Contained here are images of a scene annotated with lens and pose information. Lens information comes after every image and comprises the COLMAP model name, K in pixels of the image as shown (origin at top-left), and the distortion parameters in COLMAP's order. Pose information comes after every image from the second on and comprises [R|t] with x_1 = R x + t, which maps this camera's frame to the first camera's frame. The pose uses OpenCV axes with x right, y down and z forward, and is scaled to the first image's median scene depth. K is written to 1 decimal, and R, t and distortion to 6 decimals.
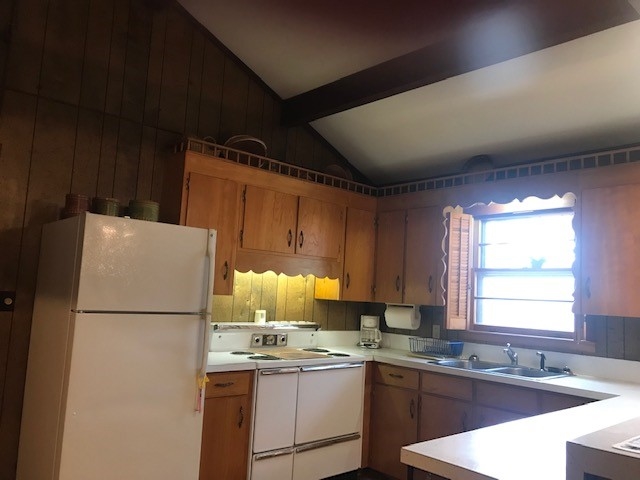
lens RADIAL K [[536.6, 0, 320.7], [0, 536.6, 246.1], [0, 0, 1]] dist [0.087735, -0.117200]
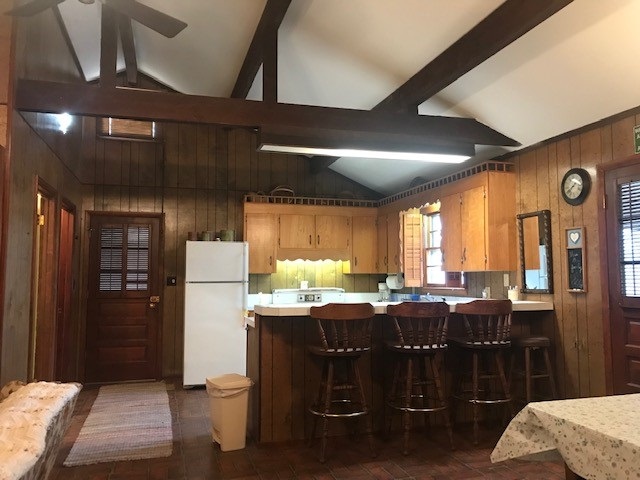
lens RADIAL K [[536.6, 0, 320.7], [0, 536.6, 246.1], [0, 0, 1]] dist [0.087735, -0.117200]
pose [[0.894909, -0.082394, -0.438576, 0.731982], [0.091820, 0.995776, 0.000286, 0.008100], [0.436700, -0.040526, 0.898694, -0.567681]]
